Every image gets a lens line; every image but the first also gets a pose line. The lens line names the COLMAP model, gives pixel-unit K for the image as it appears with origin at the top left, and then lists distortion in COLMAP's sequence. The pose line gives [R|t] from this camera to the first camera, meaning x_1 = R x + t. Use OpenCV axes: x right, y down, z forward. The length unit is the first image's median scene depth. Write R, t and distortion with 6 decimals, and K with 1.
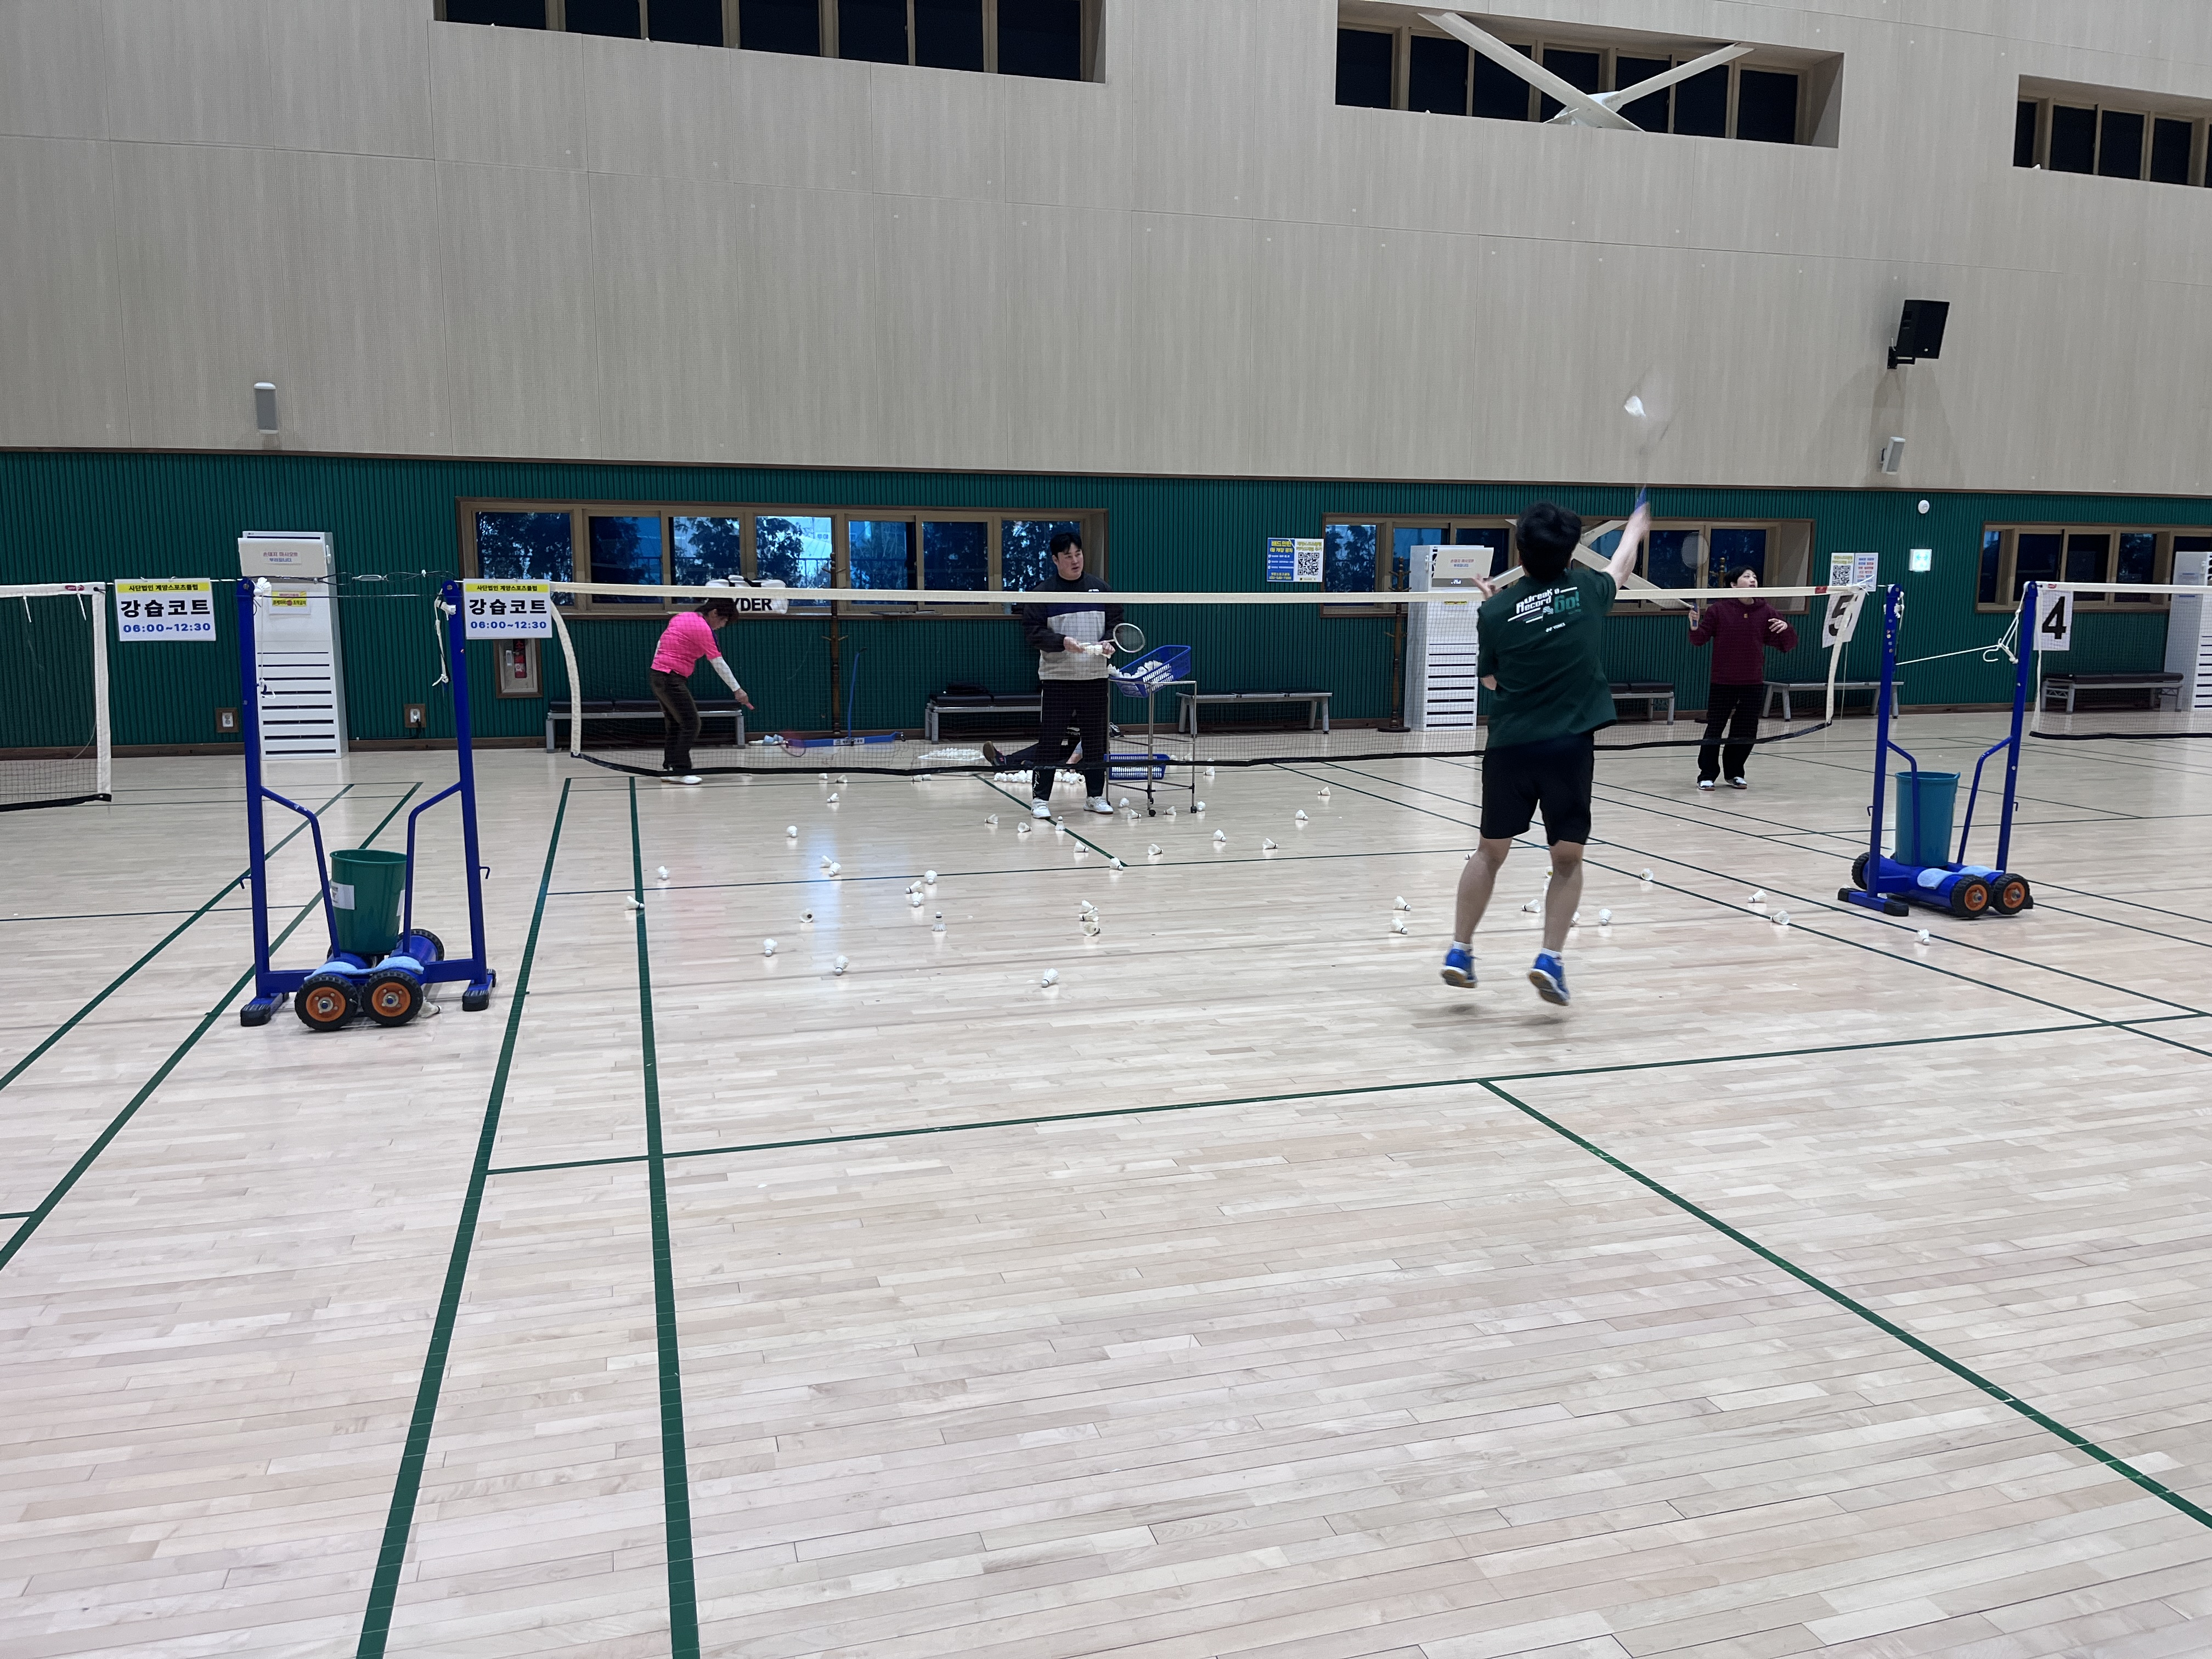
lens RADIAL K [[1671.4, 0, 1114.3], [0, 1671.4, 834.2], [0, 0, 1]] dist [0.055231, -0.078233]
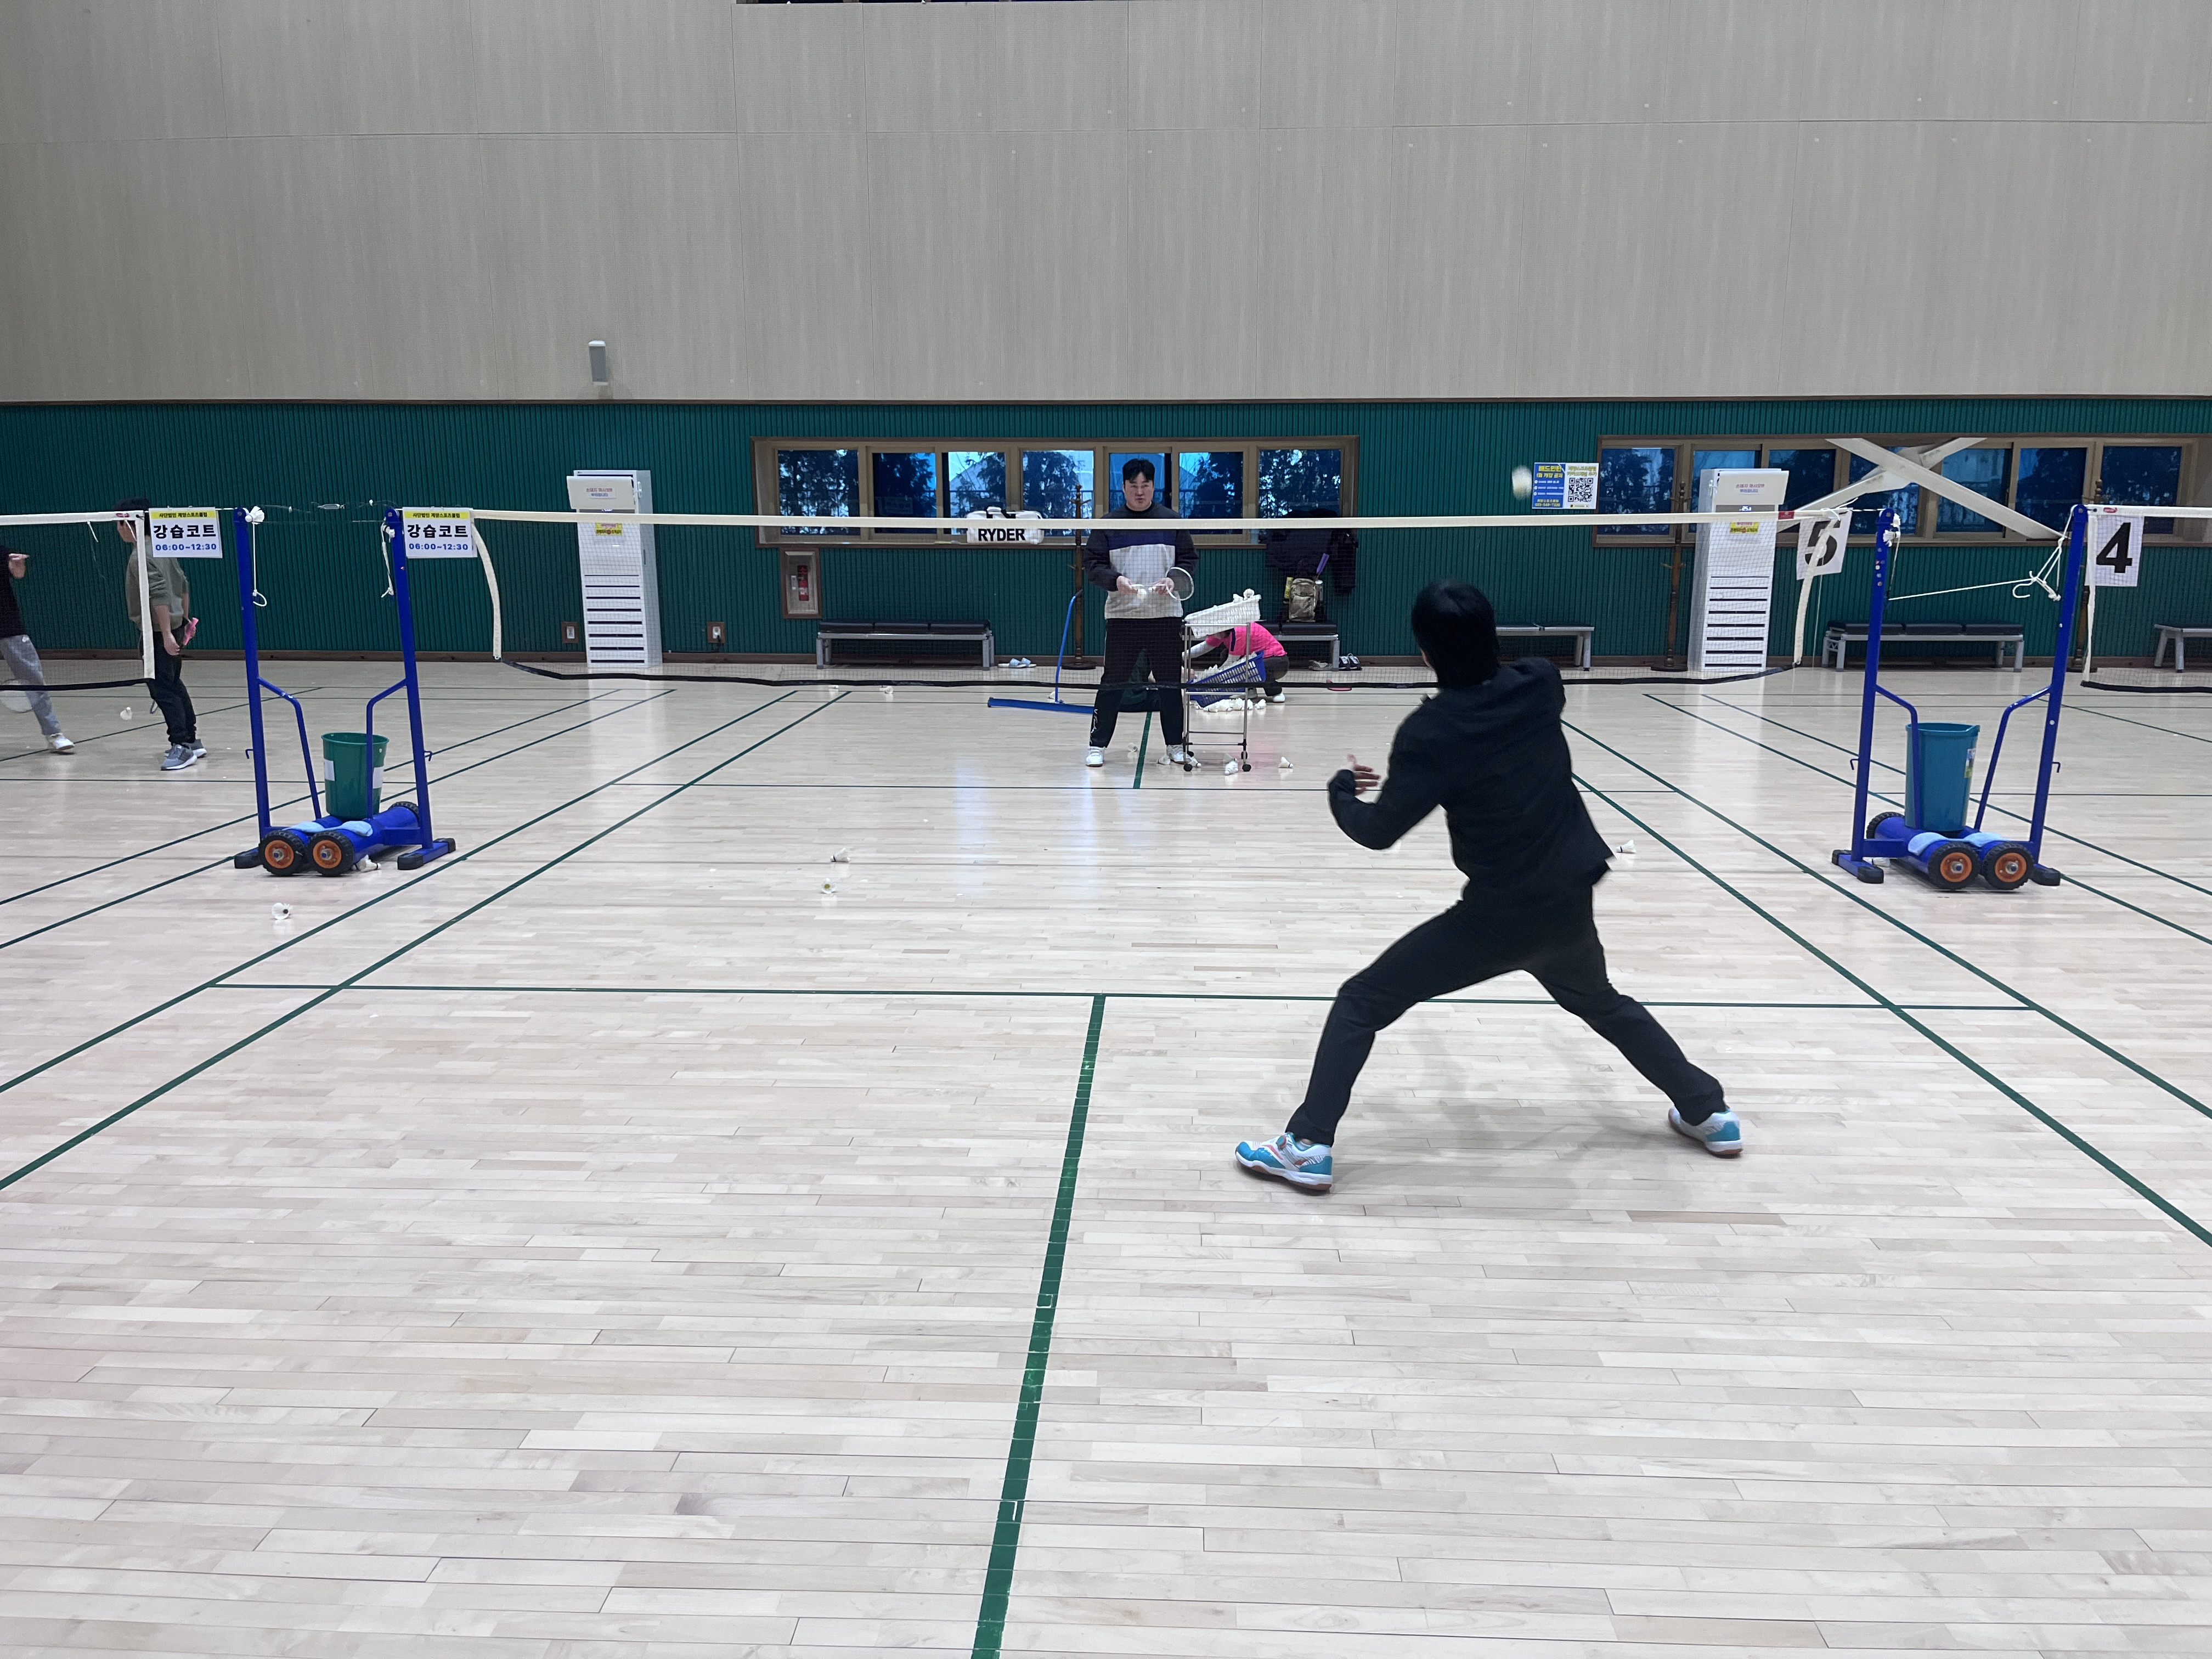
lens RADIAL K [[1671.4, 0, 1114.3], [0, 1671.4, 834.2], [0, 0, 1]] dist [0.055231, -0.078233]
pose [[0.943151, 0.059543, -0.326987, 0.380913], [-0.046694, 0.997802, 0.047012, -0.000384], [0.329068, -0.029071, 0.943859, 0.026196]]
